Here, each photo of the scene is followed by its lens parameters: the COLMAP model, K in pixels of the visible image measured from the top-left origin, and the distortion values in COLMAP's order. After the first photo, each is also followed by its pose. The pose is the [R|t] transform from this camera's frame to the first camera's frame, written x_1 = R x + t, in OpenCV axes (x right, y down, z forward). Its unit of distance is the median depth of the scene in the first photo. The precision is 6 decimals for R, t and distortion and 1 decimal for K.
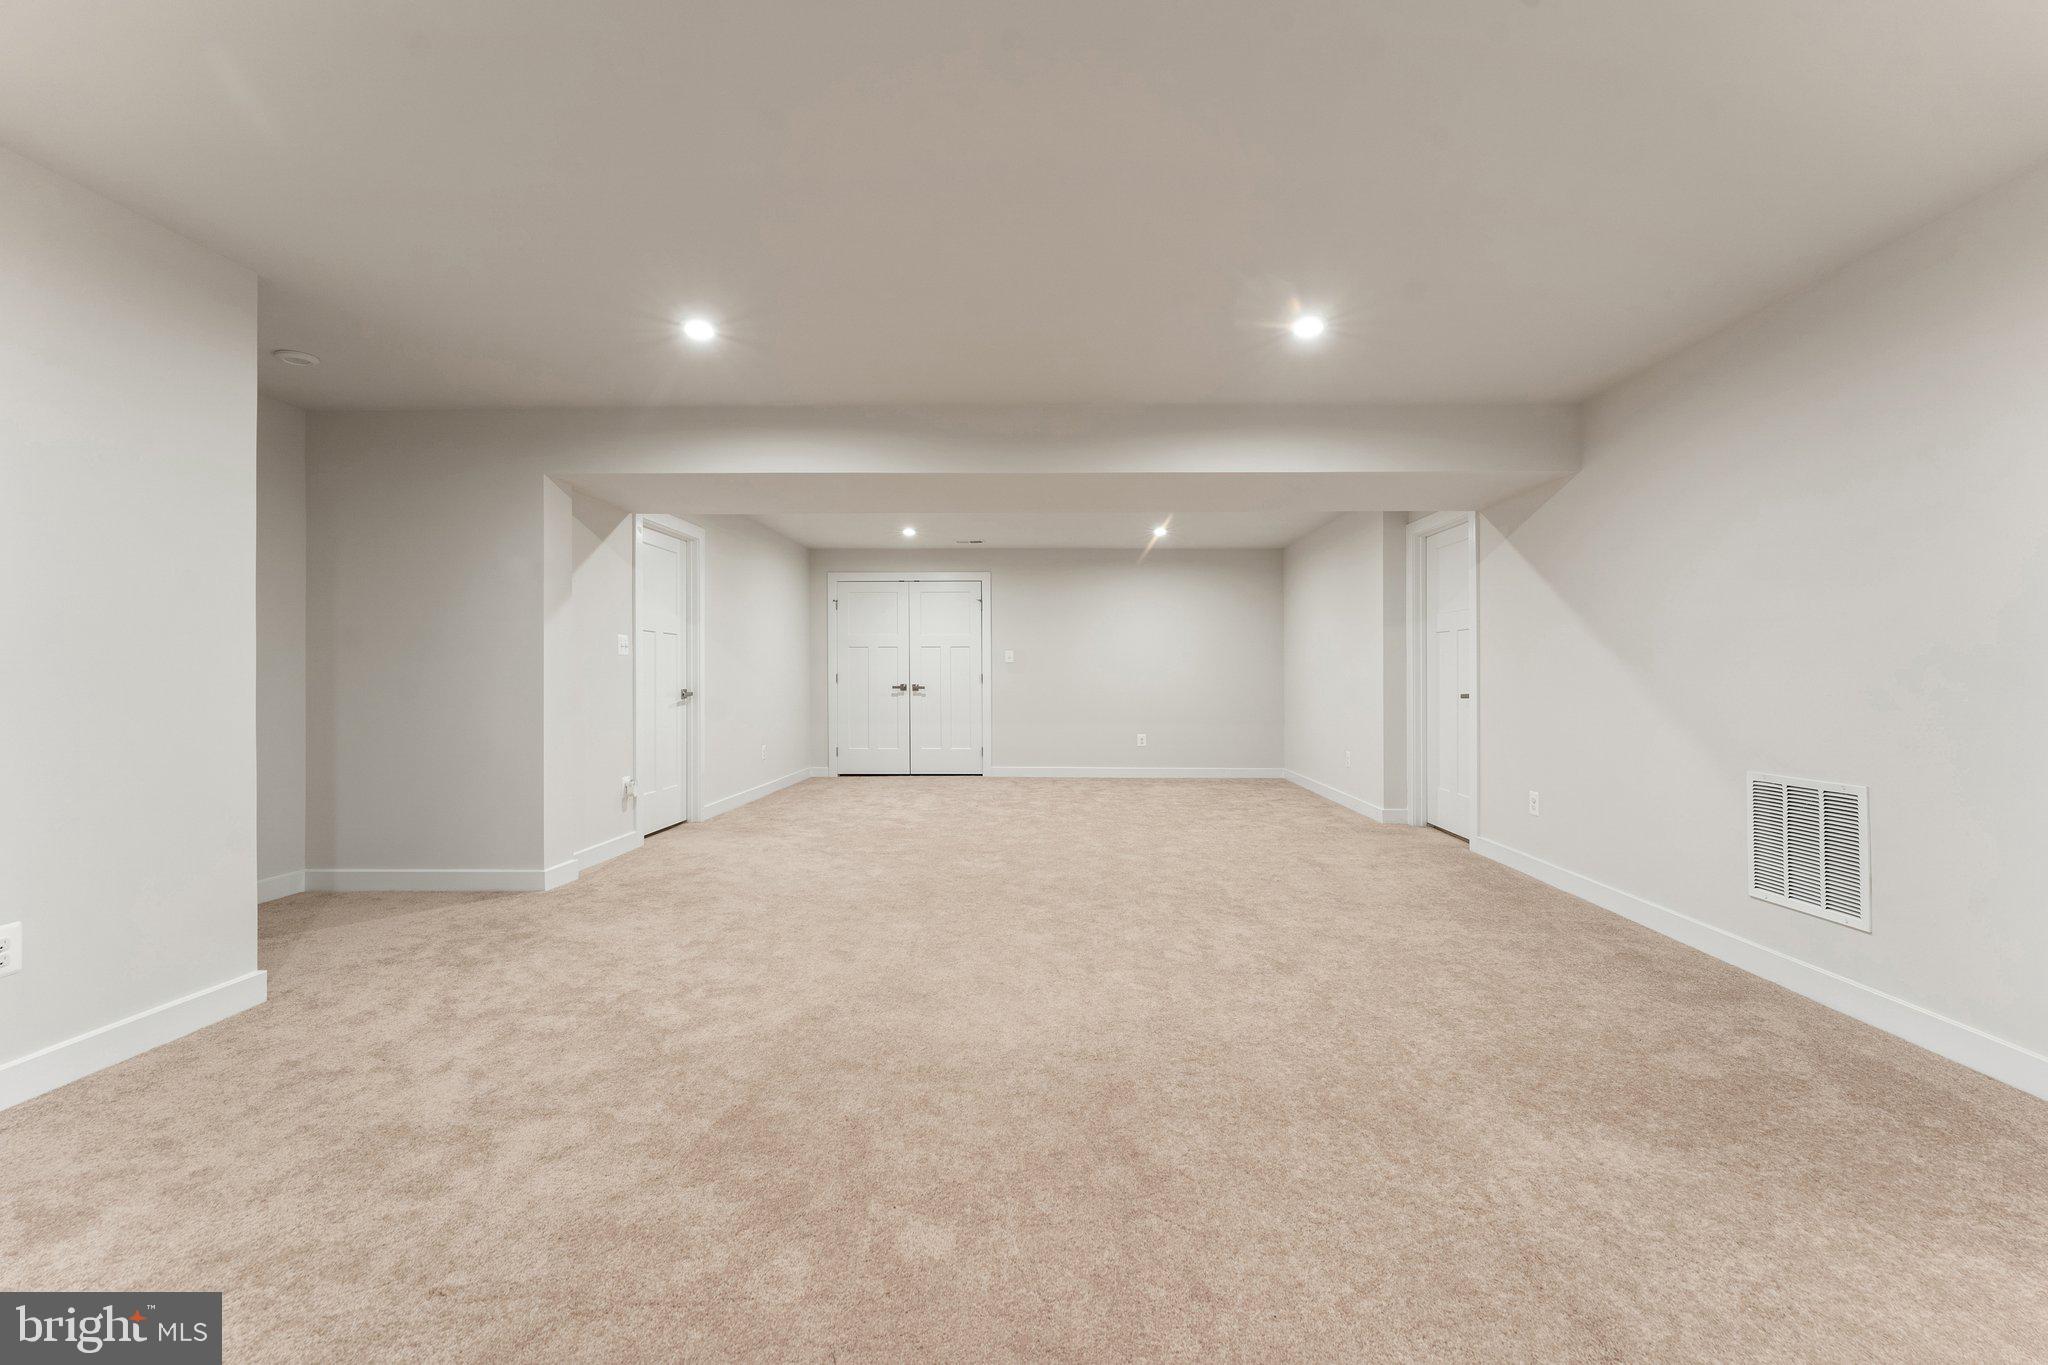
lens RADIAL K [[843.7, 0, 1027.7], [0, 843.7, 671.5], [0, 0, 1]] dist [-0.003120, -0.000148]
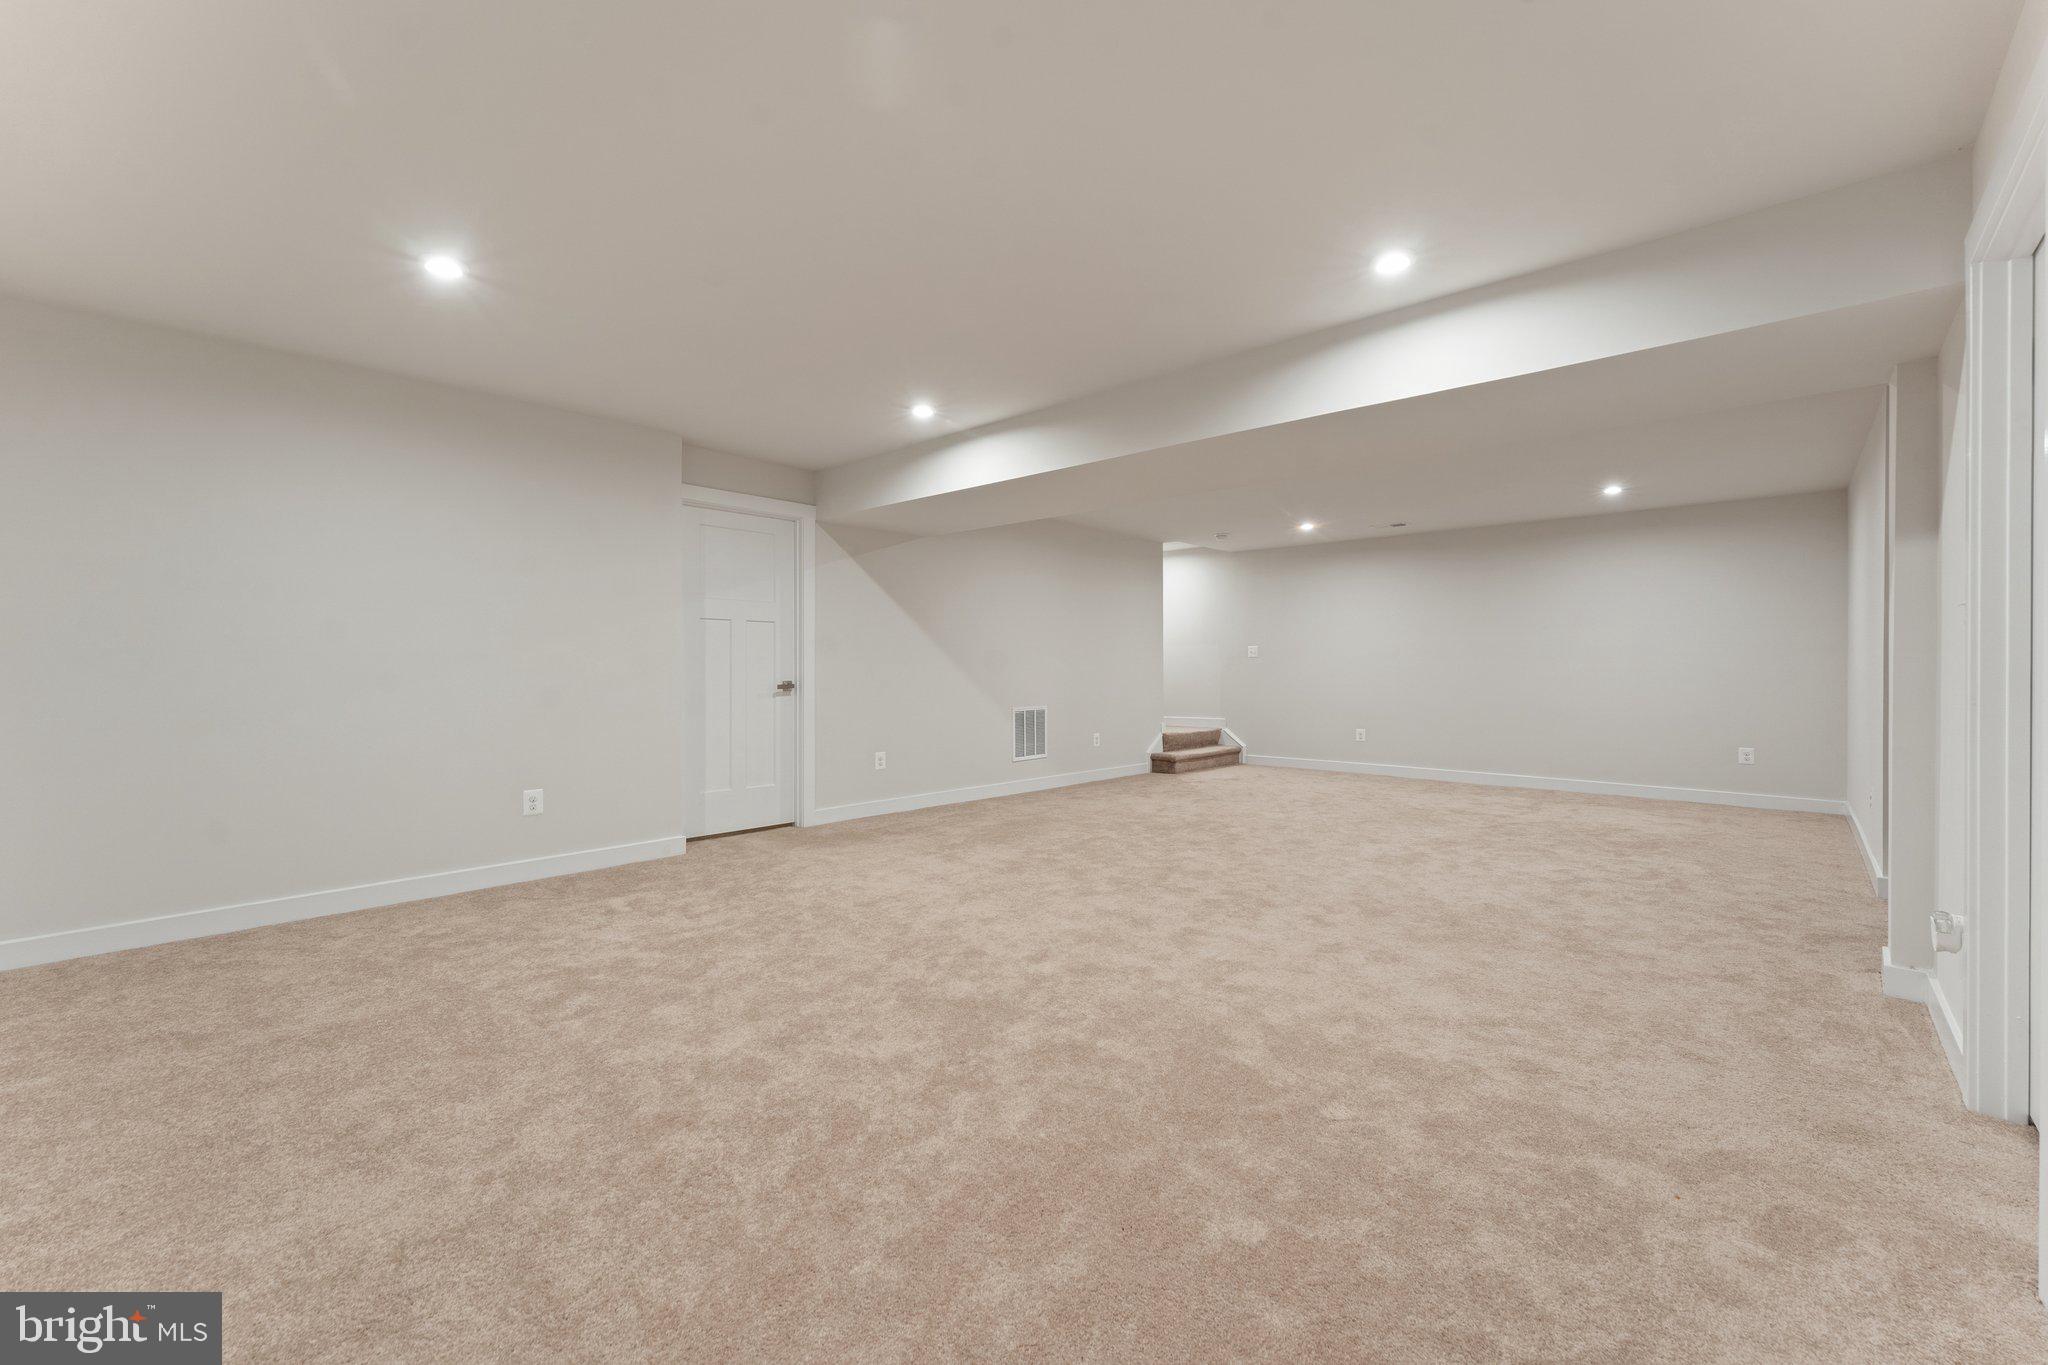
lens RADIAL K [[843.7, 0, 1027.2], [0, 843.7, 676.0], [0, 0, 1]] dist [-0.003120, -0.000148]
pose [[-0.786409, -0.010864, 0.617611, -0.421450], [-0.008275, 0.999941, 0.007052, 0.006860], [-0.617651, 0.000436, -0.786452, 1.898190]]
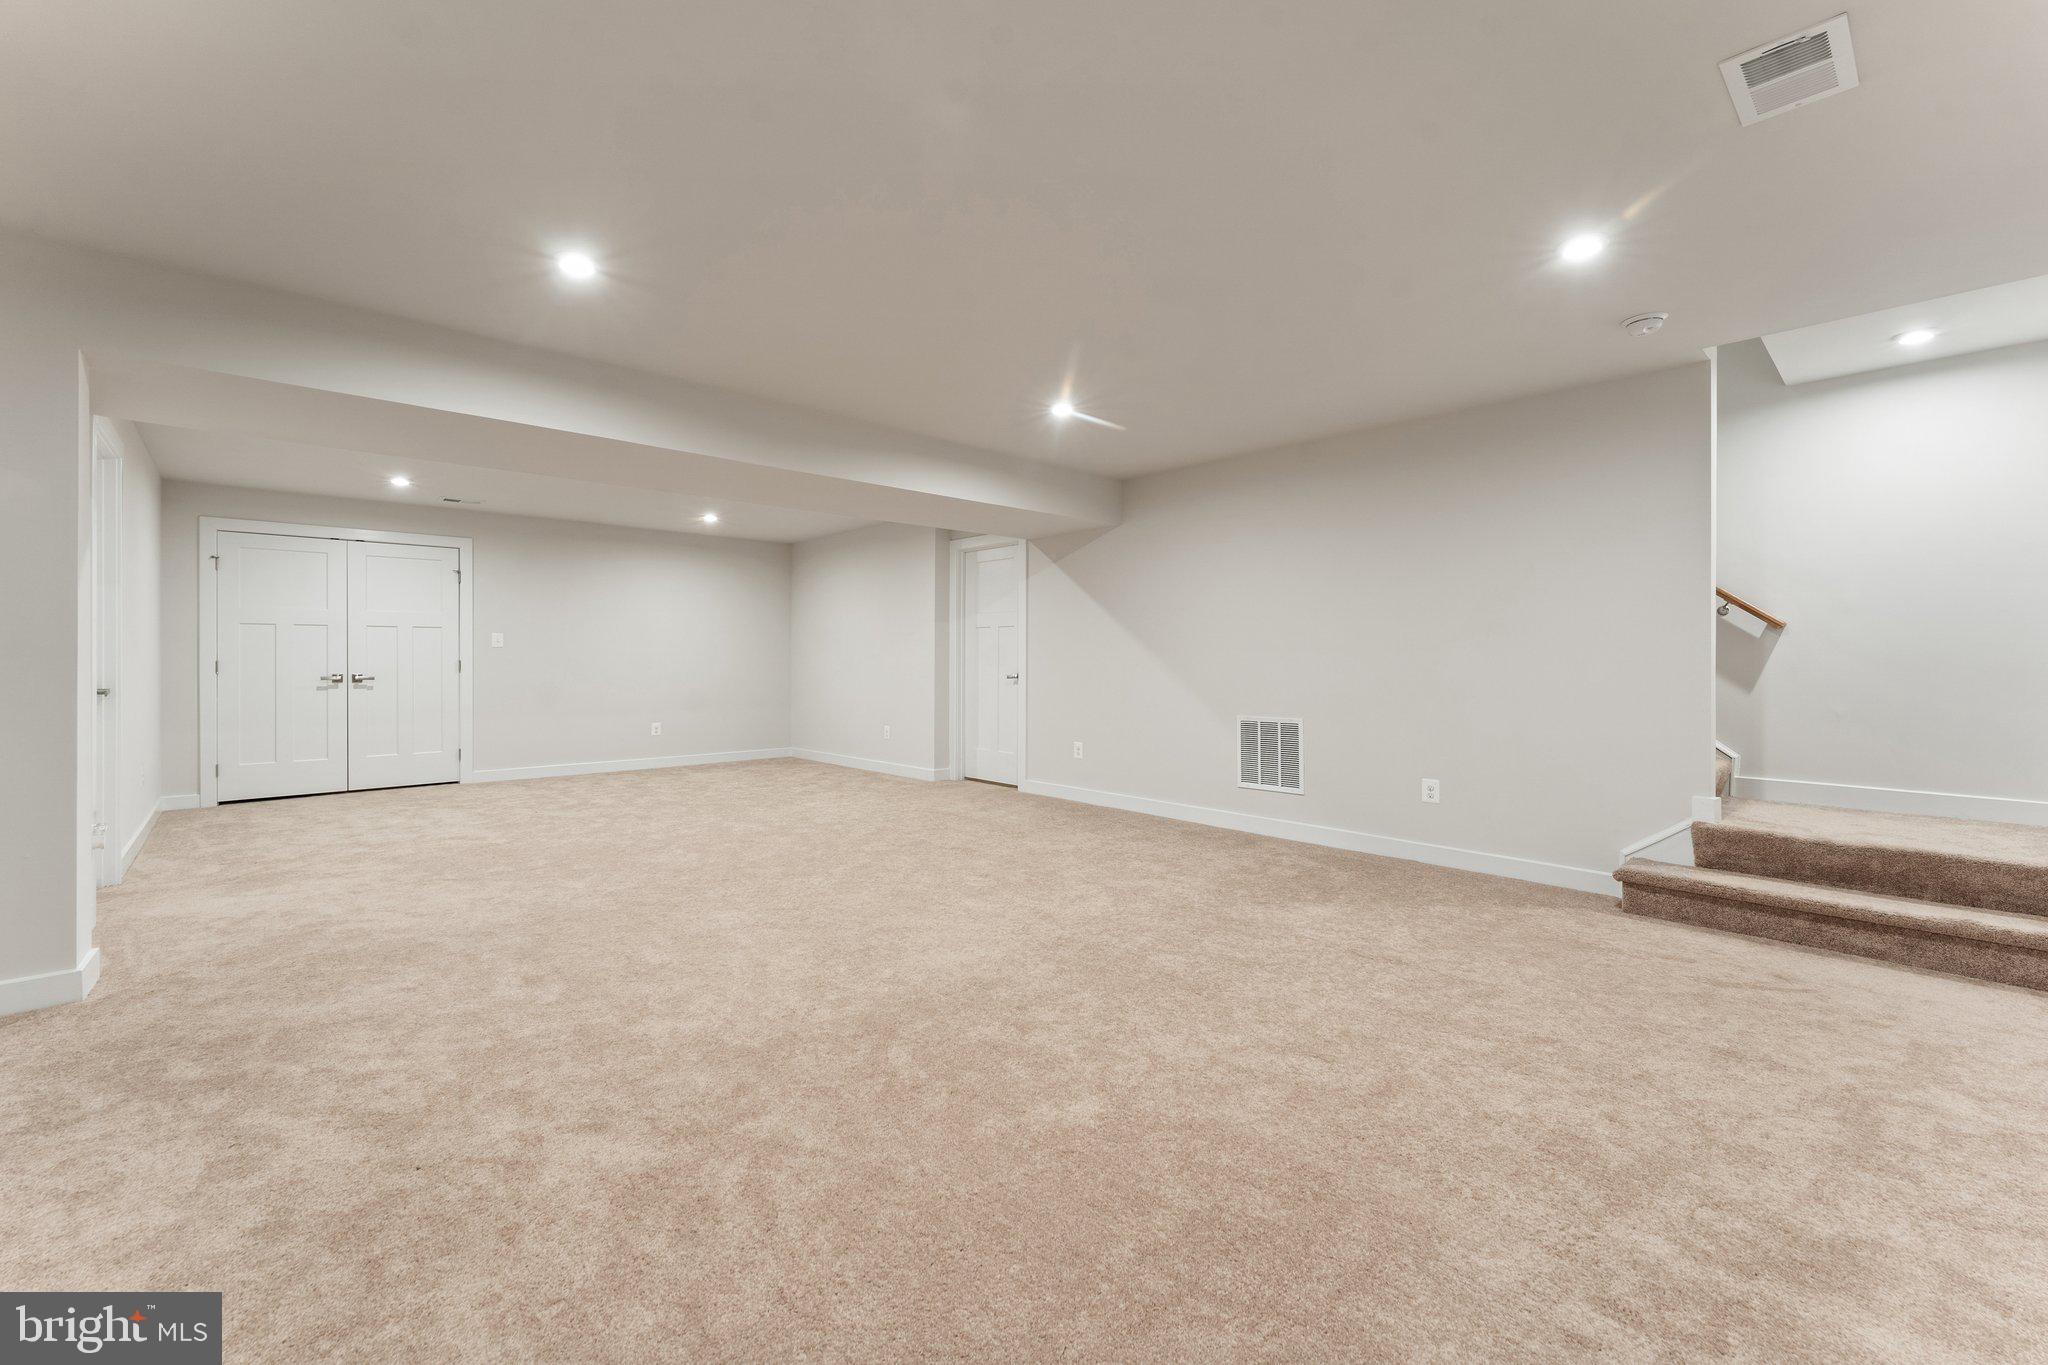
lens RADIAL K [[843.7, 0, 1023.5], [0, 843.7, 665.0], [0, 0, 1]] dist [-0.003120, -0.000148]
pose [[0.716814, -0.005506, 0.697243, -0.460311], [-0.001535, 0.999954, 0.009475, -0.002515], [-0.697263, -0.007863, 0.716772, 0.036571]]
